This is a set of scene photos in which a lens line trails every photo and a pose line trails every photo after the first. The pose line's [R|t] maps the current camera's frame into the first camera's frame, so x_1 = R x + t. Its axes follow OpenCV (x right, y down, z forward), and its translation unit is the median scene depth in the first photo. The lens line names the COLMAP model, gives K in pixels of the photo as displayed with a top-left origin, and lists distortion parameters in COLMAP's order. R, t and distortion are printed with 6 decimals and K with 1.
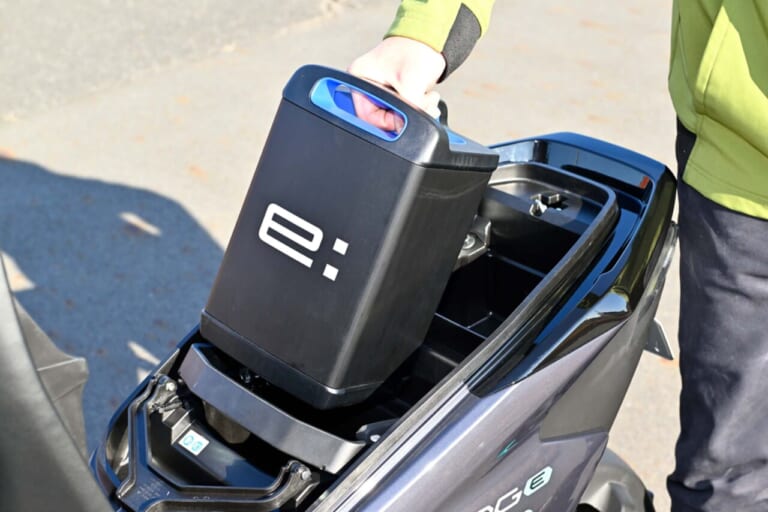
lens RADIAL K [[1469.7, 0, 384.0], [0, 1469.7, 256.0], [0, 0, 1]] dist [-0.023321, 0.143304]
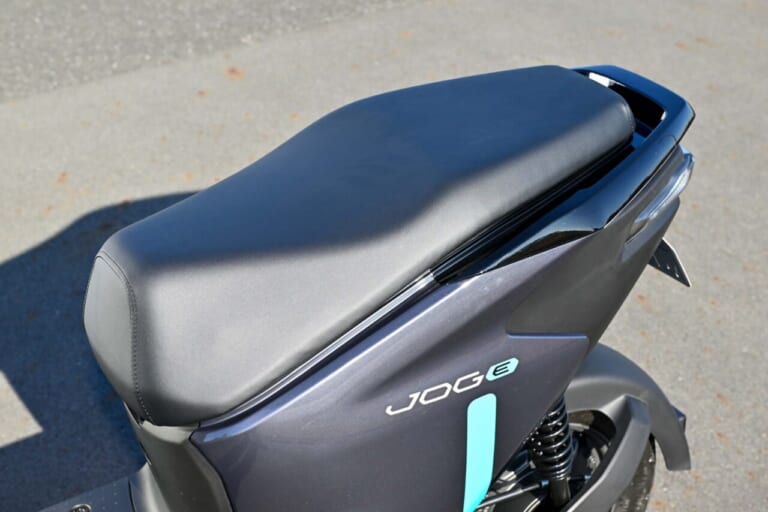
lens RADIAL K [[1469.7, 0, 384.0], [0, 1469.7, 256.0], [0, 0, 1]] dist [-0.023321, 0.143304]
pose [[0.970616, 0.096852, -0.220281, 0.225583], [-0.090147, 0.995112, 0.040313, 0.027238], [0.223109, -0.019271, 0.974603, -0.093617]]
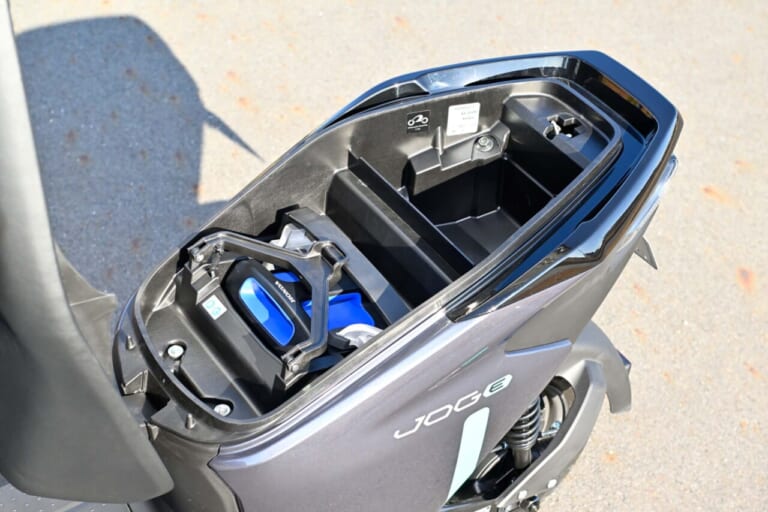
lens RADIAL K [[1587.5, 0, 384.0], [0, 1587.5, 256.0], [0, 0, 1]] dist [0.005771, 0.221782]
pose [[0.985952, 0.157346, -0.056043, 0.061951], [-0.138727, 0.958285, 0.249888, -0.221706], [0.093024, -0.238603, 0.966651, -0.186861]]
